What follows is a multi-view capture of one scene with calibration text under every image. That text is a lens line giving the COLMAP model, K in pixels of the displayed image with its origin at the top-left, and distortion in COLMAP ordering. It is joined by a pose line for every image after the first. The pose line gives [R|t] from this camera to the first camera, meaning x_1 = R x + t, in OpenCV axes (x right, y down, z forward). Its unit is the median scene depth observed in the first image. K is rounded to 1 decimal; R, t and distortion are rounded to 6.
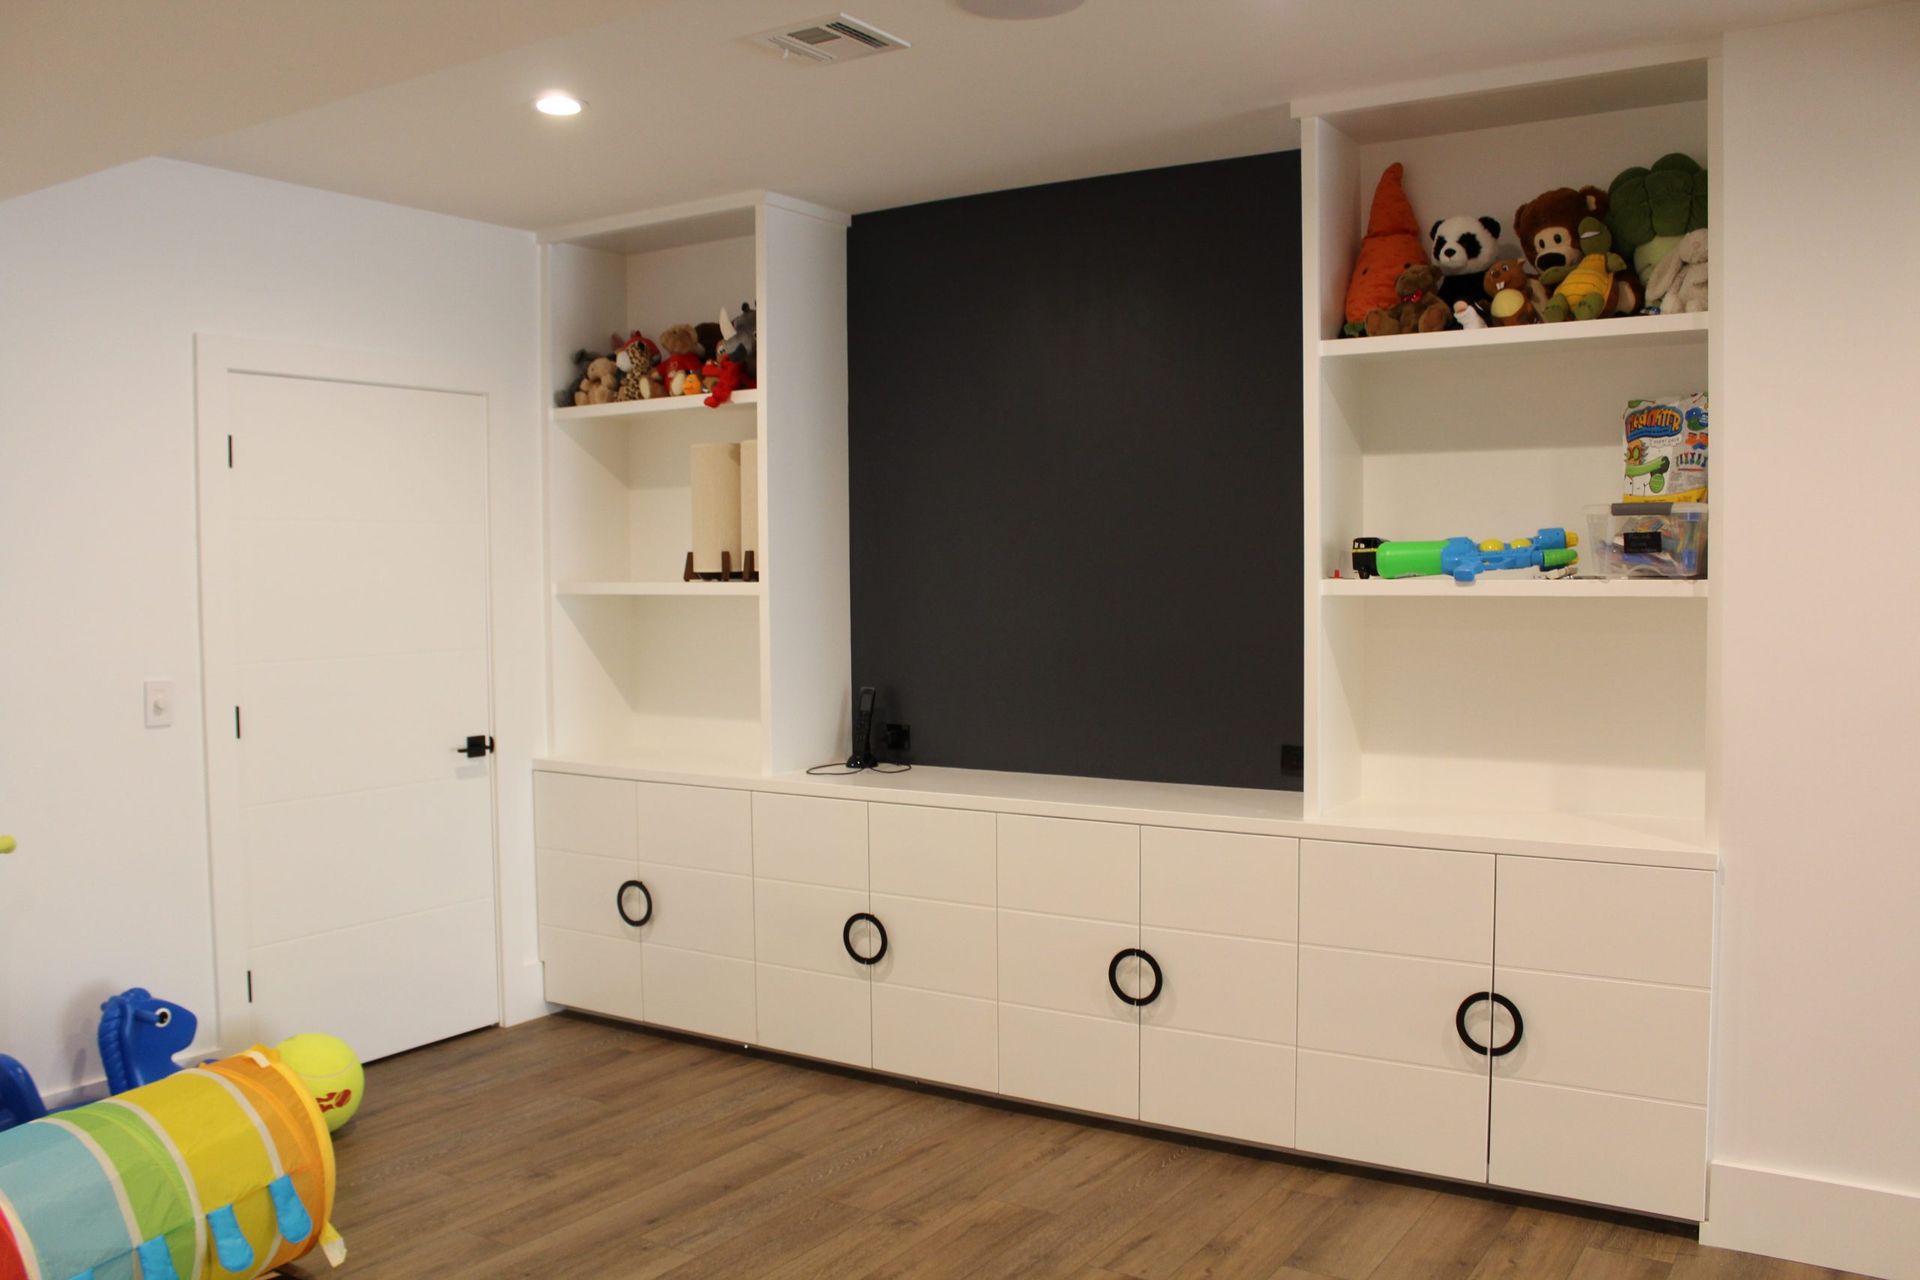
lens RADIAL K [[1612.8, 0, 962.6], [0, 1612.8, 646.3], [0, 0, 1]] dist [-0.165002, 0.149717]
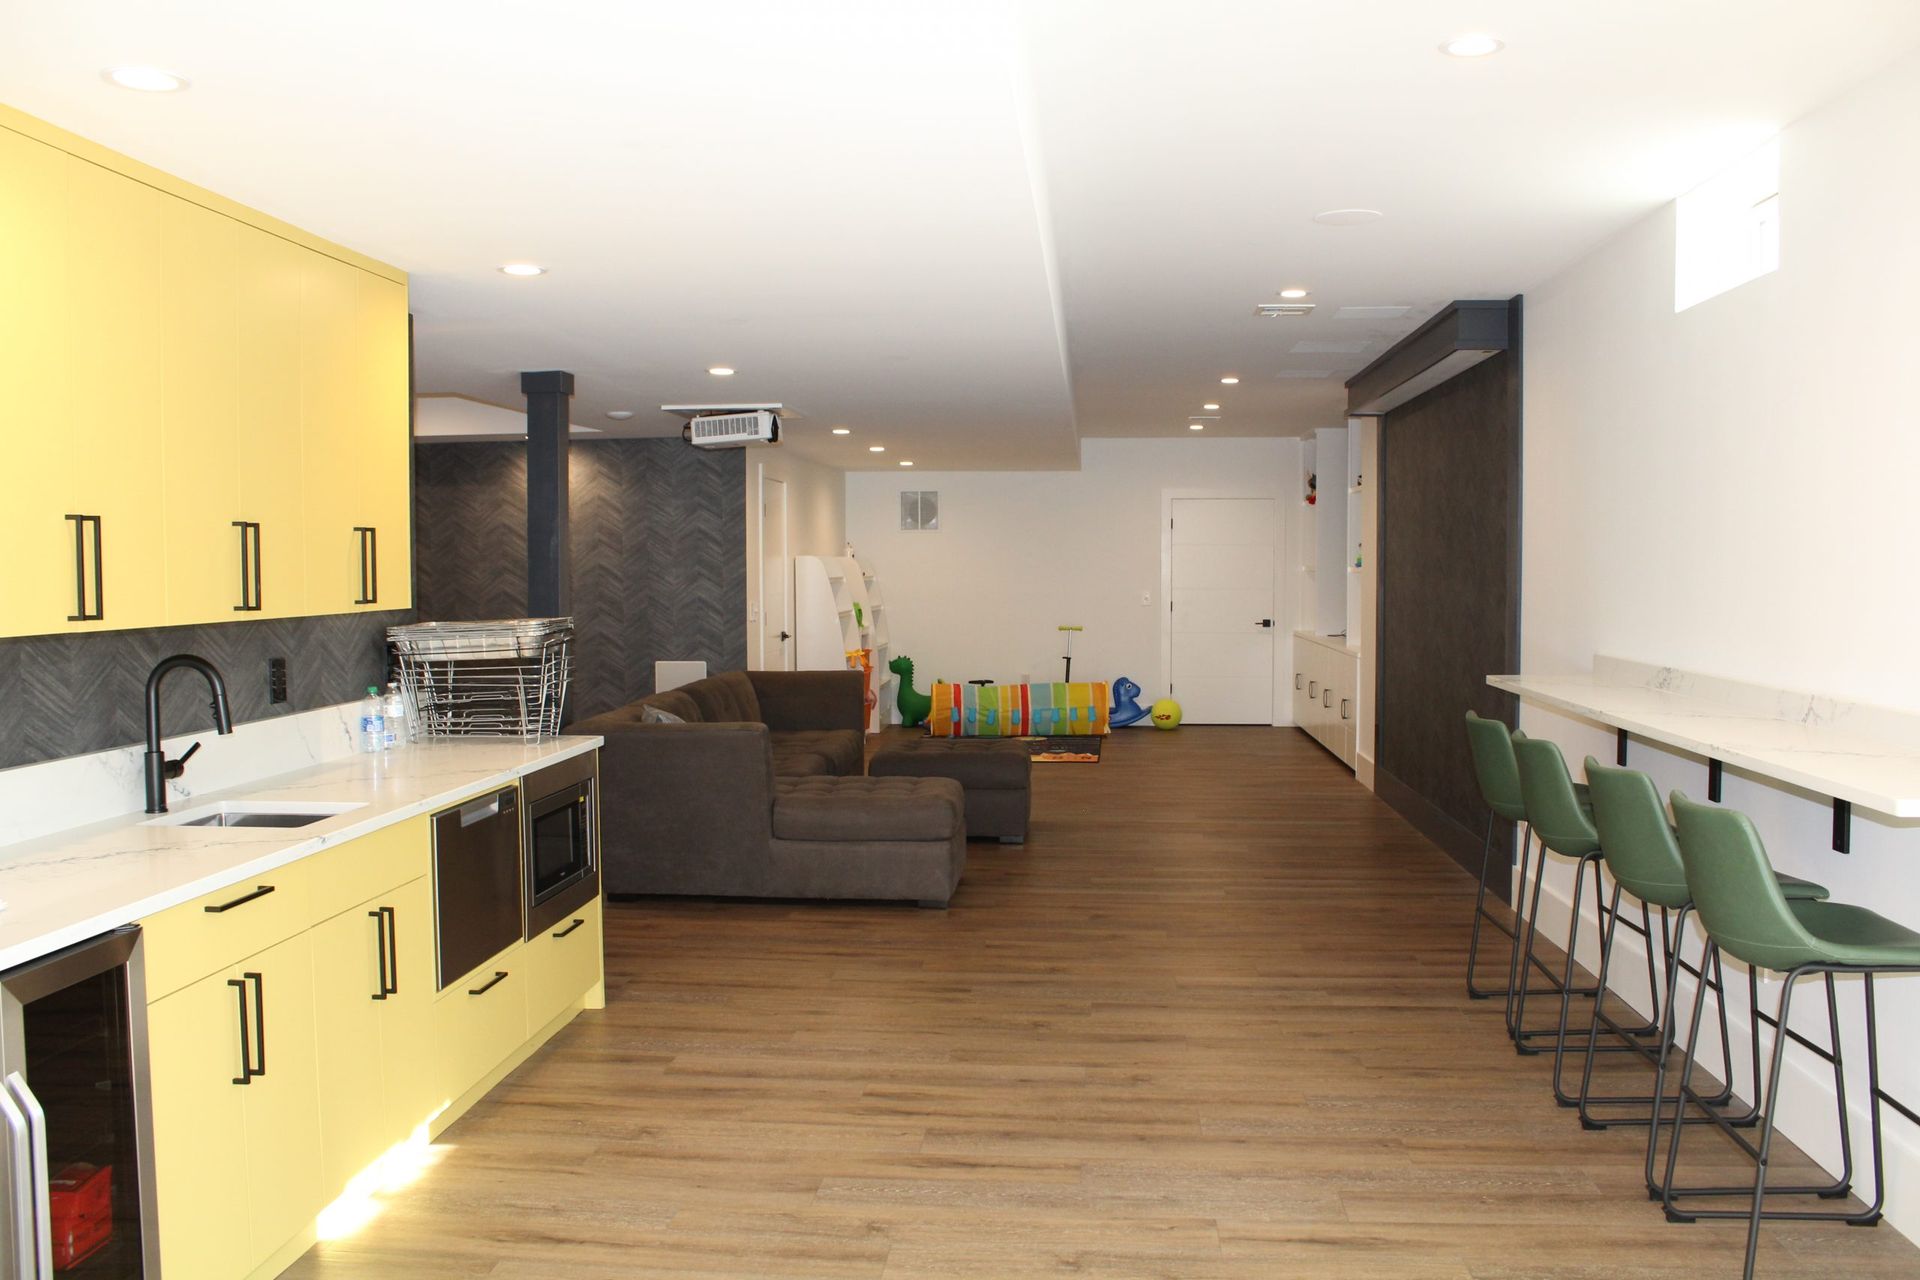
lens RADIAL K [[1612.8, 0, 962.6], [0, 1612.8, 646.3], [0, 0, 1]] dist [-0.165002, 0.149717]
pose [[0.472061, 0.054285, -0.879893, 2.666311], [-0.046237, 0.998253, 0.036782, 0.032045], [0.880353, 0.023320, 0.473746, -1.132022]]
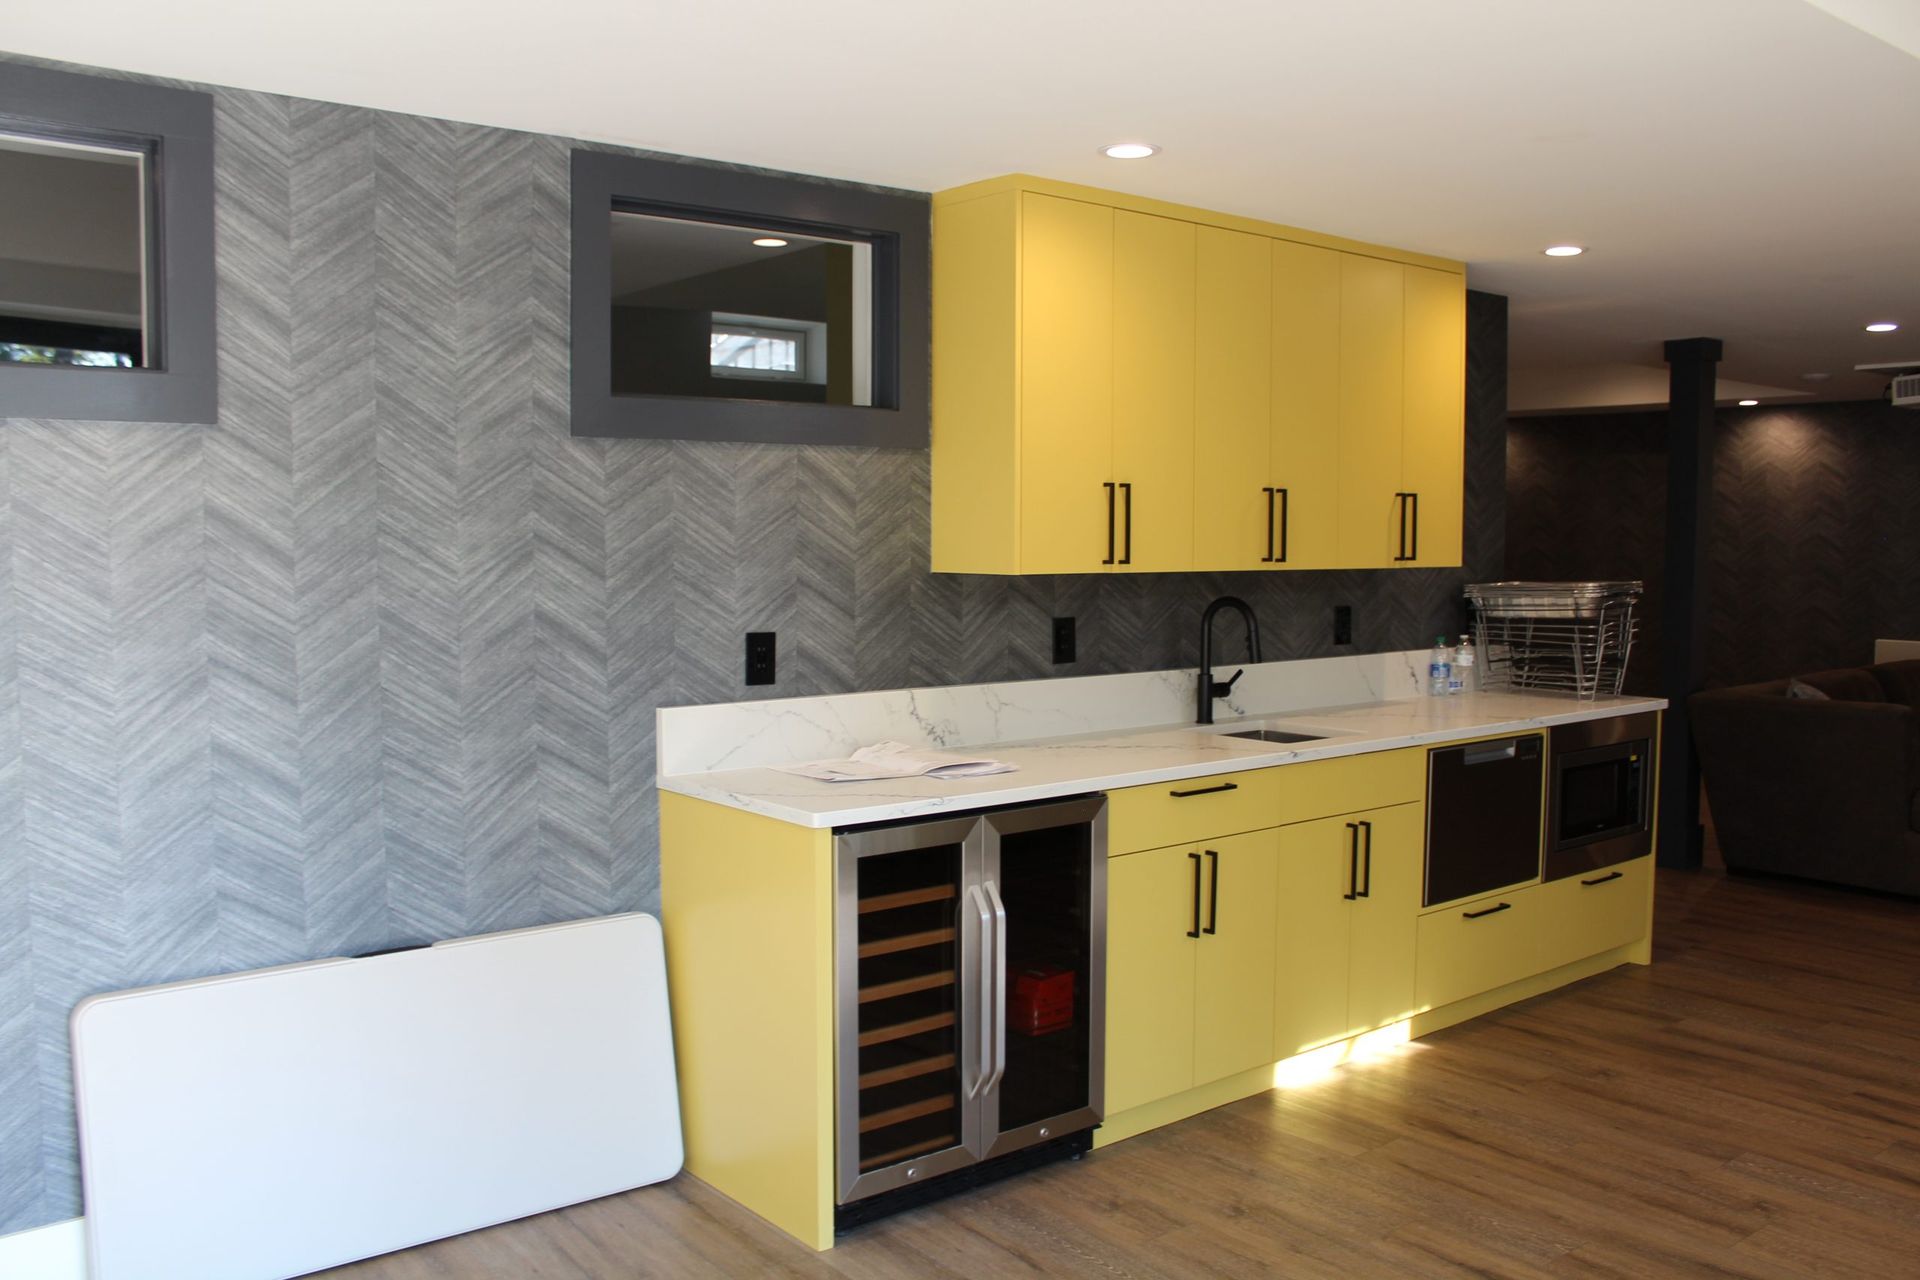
lens RADIAL K [[1608.1, 0, 959.7], [0, 1608.1, 644.1], [0, 0, 1]] dist [-0.165109, 0.148256]
pose [[-0.309709, 0.076731, -0.947730, 2.802483], [-0.048709, 0.994149, 0.096407, 0.023845], [0.949583, 0.076021, -0.304159, -0.925649]]
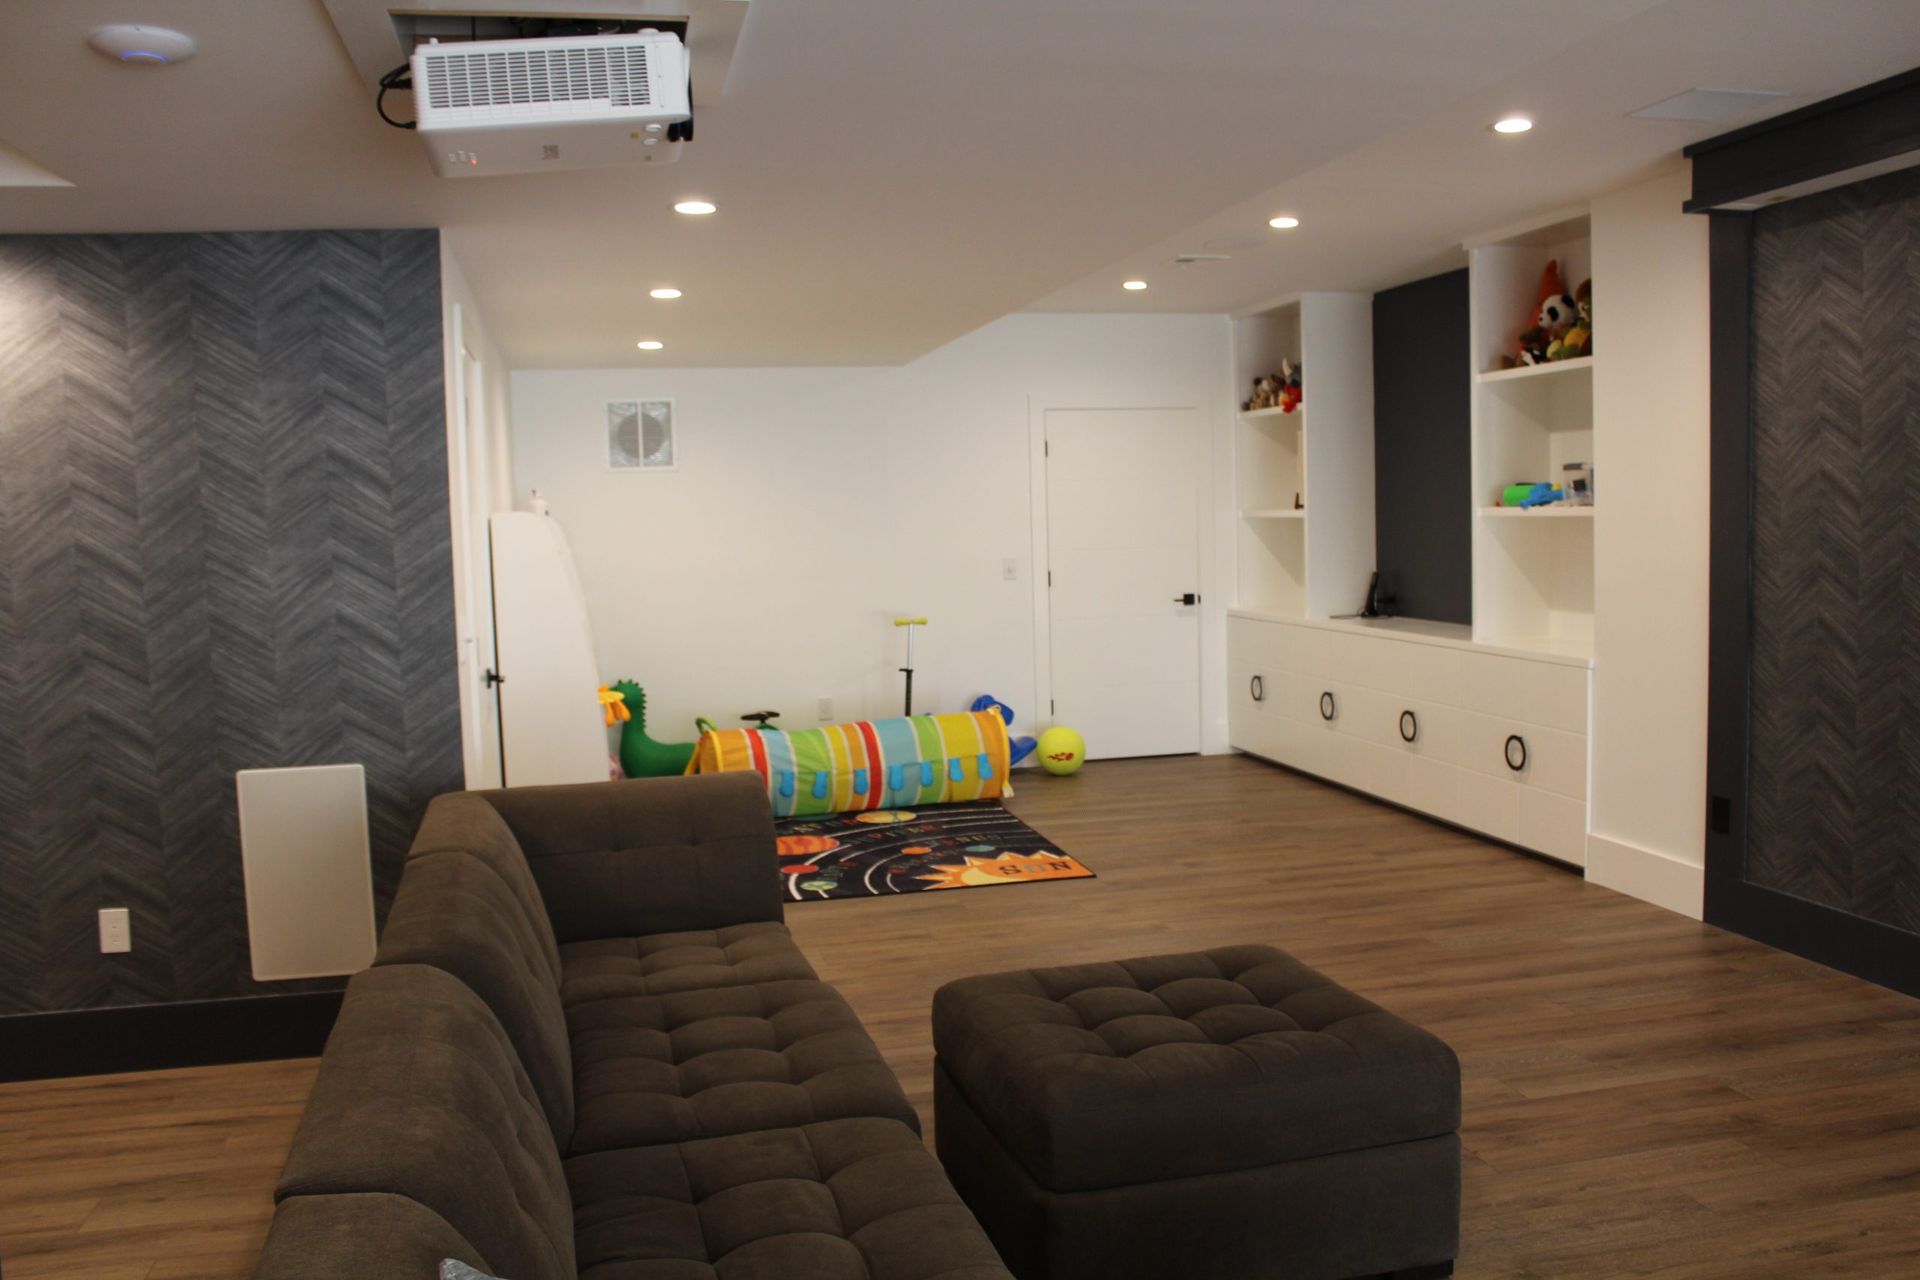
lens RADIAL K [[1612.8, 0, 962.6], [0, 1612.8, 646.3], [0, 0, 1]] dist [-0.165002, 0.149717]
pose [[0.718680, 0.048043, -0.693679, 1.096996], [-0.013525, 0.998387, 0.055134, 0.024534], [0.695209, -0.030242, 0.718171, -0.720923]]
